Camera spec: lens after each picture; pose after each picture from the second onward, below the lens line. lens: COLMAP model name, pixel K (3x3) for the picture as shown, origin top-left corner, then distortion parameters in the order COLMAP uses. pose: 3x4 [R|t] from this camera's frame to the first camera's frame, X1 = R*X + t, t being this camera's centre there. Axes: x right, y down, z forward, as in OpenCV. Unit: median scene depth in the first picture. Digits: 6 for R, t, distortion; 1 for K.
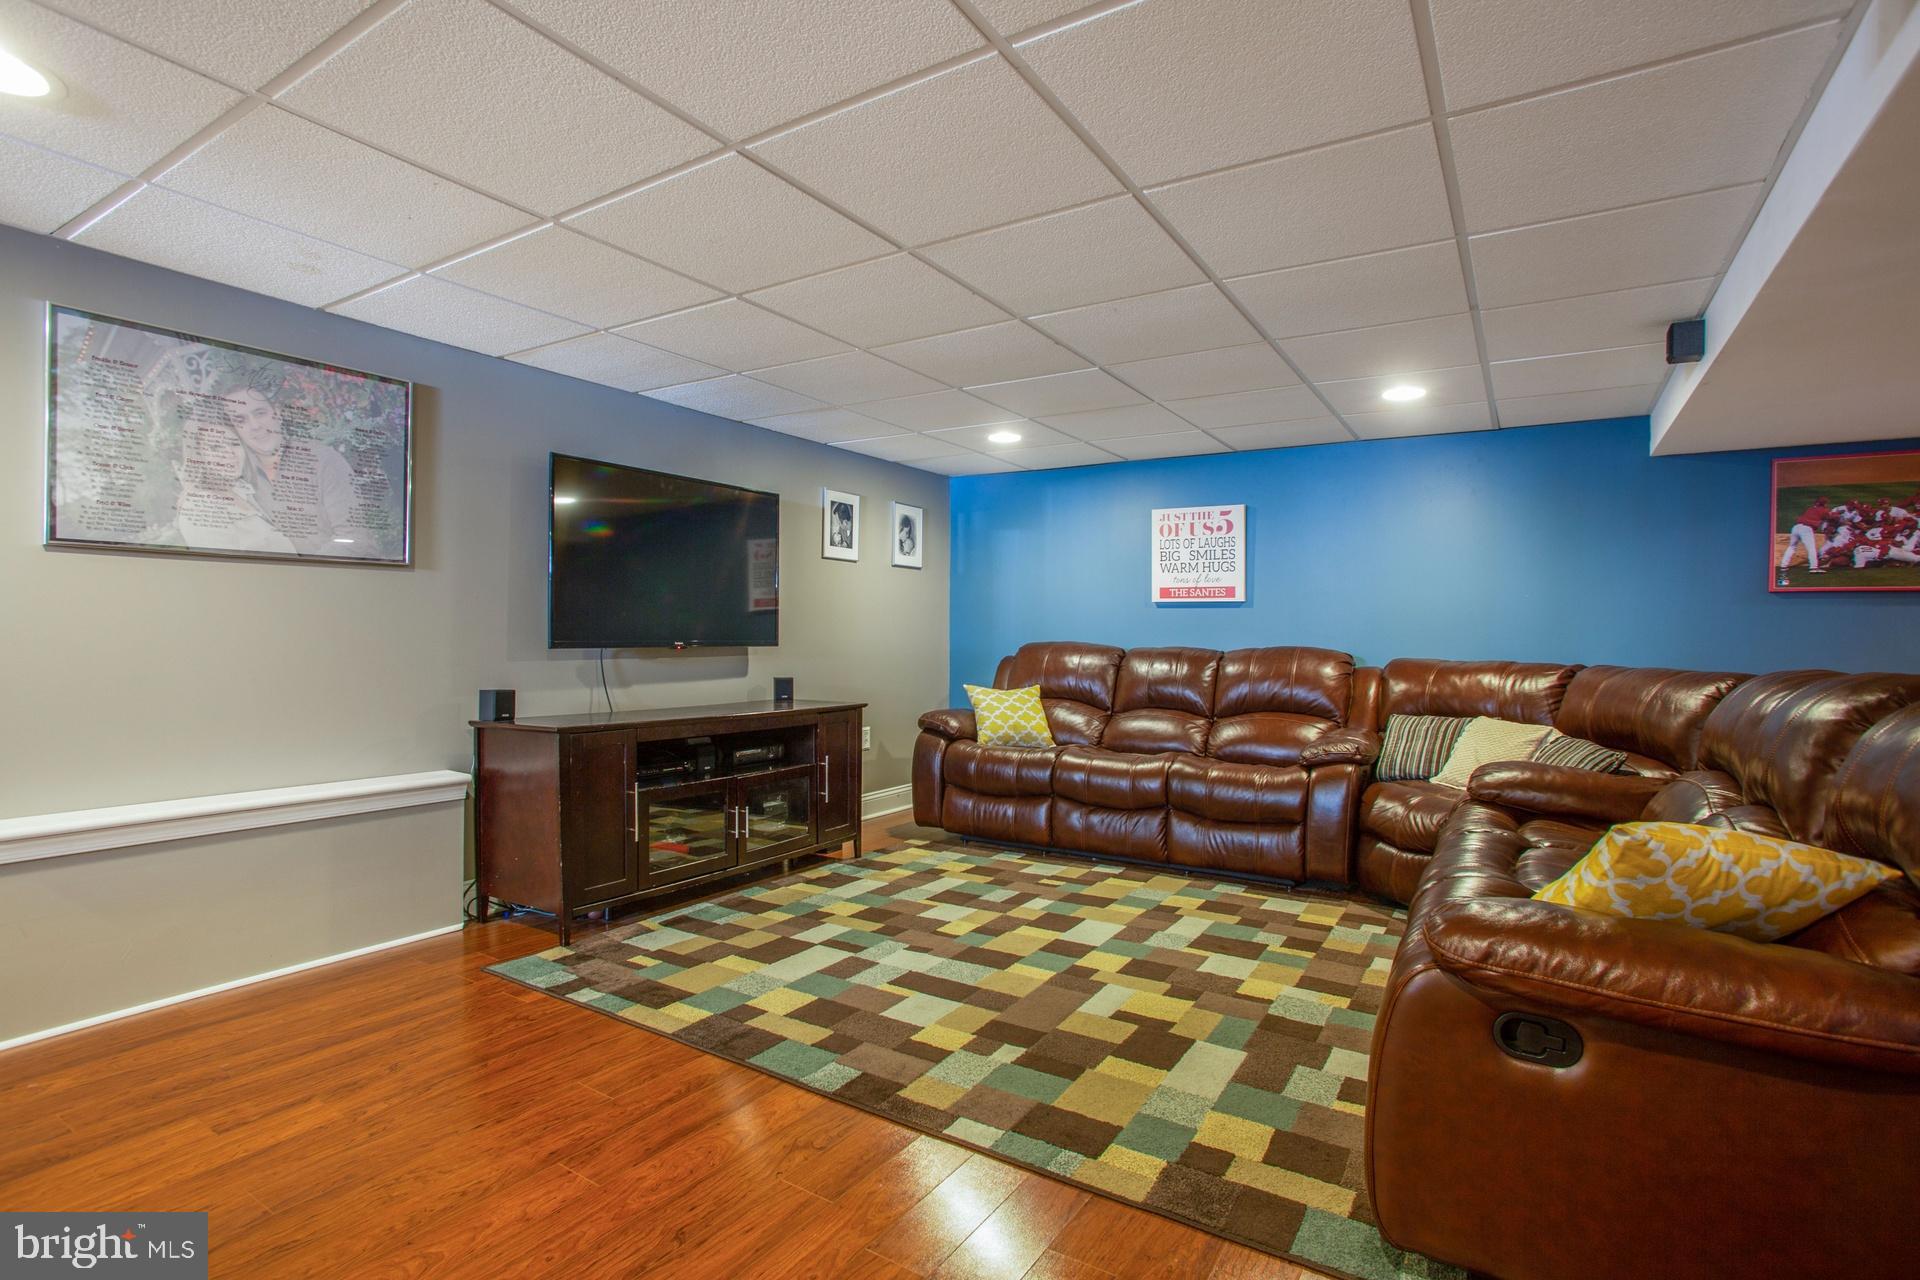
lens RADIAL K [[957.3, 0, 964.1], [0, 957.3, 633.6], [0, 0, 1]] dist [-0.062956, 0.017677]
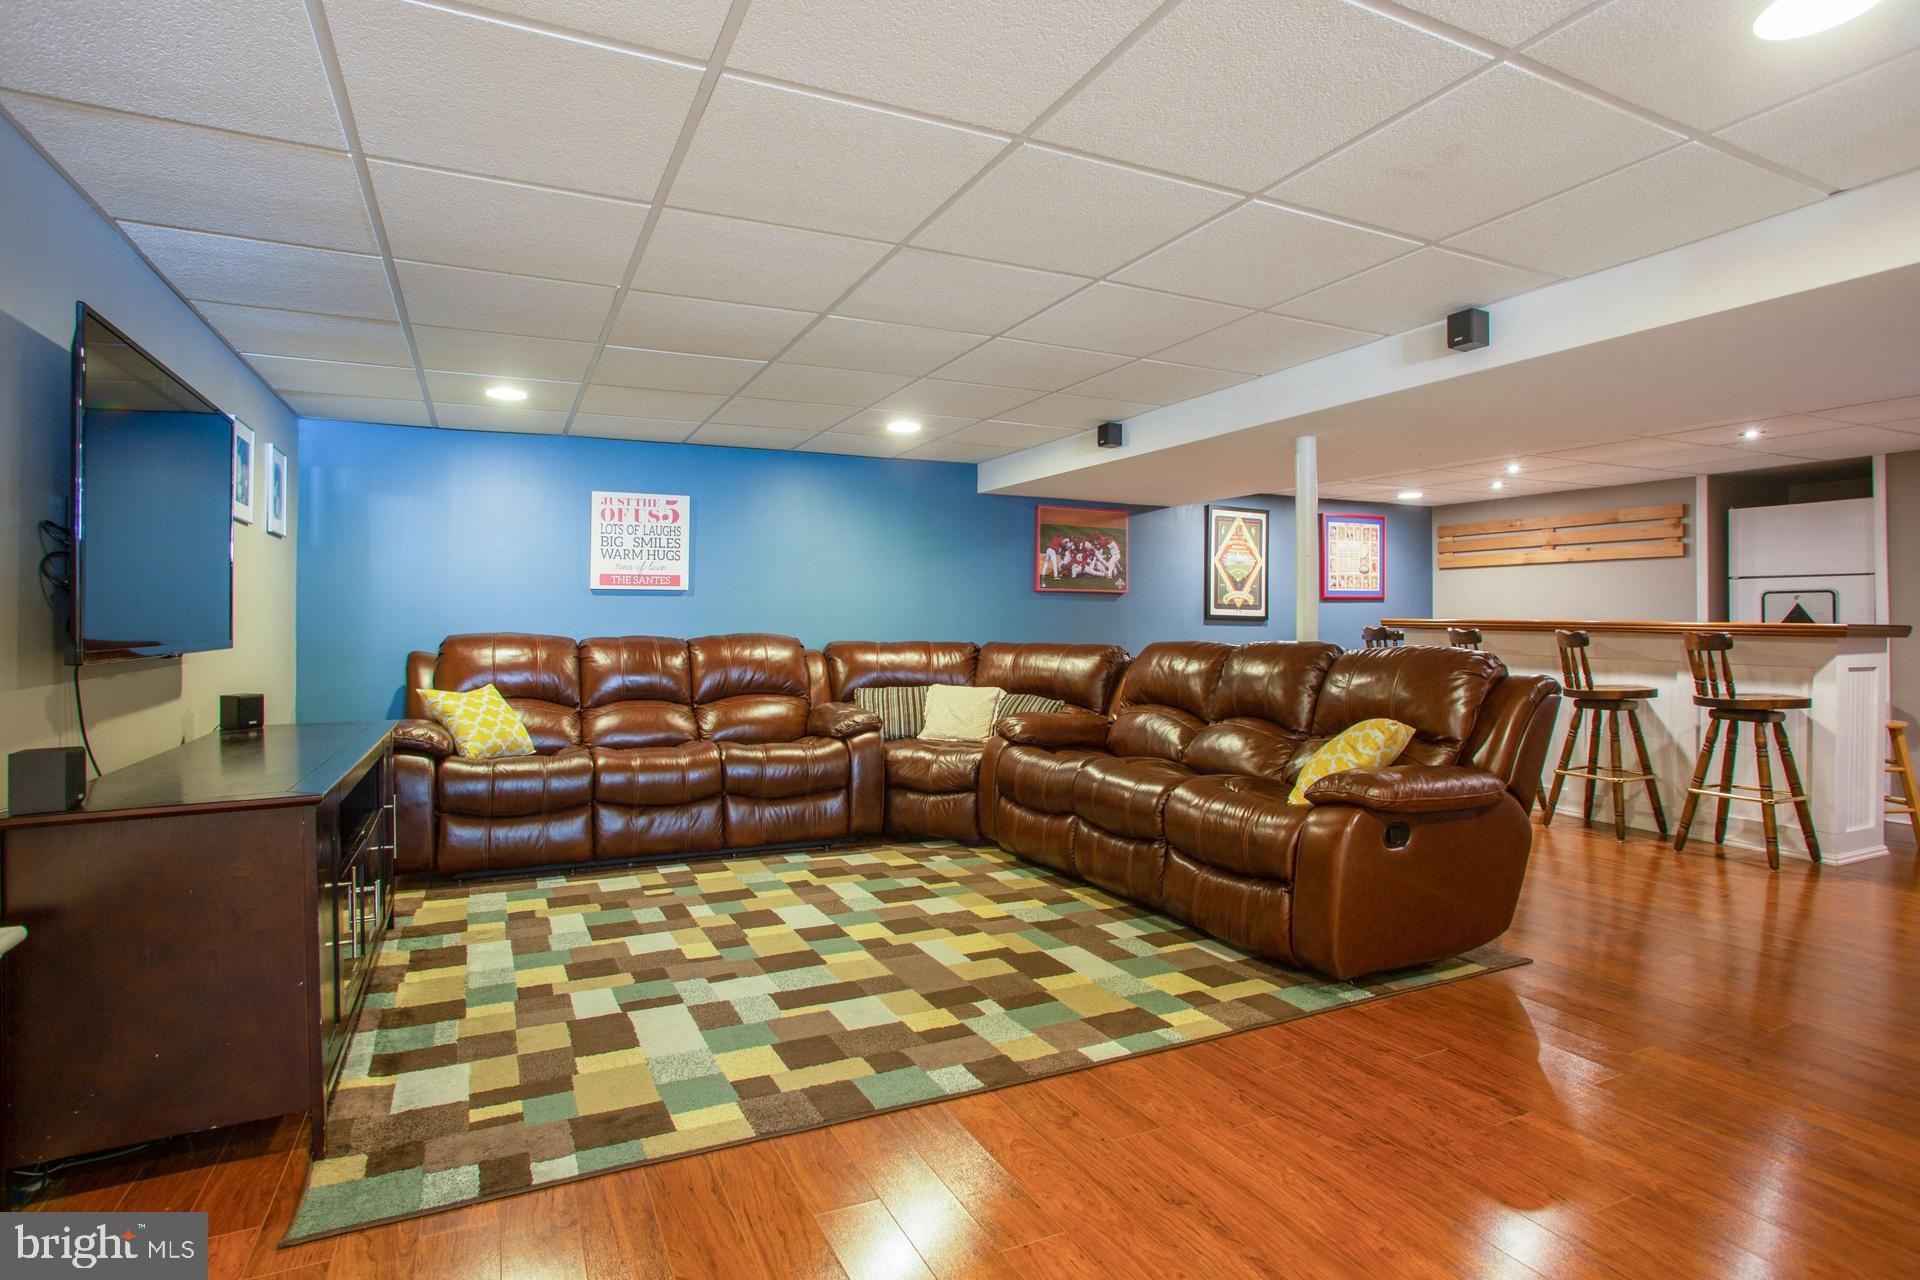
lens RADIAL K [[957.3, 0, 965.3], [0, 957.3, 627.3], [0, 0, 1]] dist [-0.062956, 0.017677]
pose [[0.531438, -0.019995, 0.846861, -0.608394], [-0.000412, 0.999715, 0.023862, -0.025994], [-0.847097, -0.013030, 0.531278, 0.280140]]
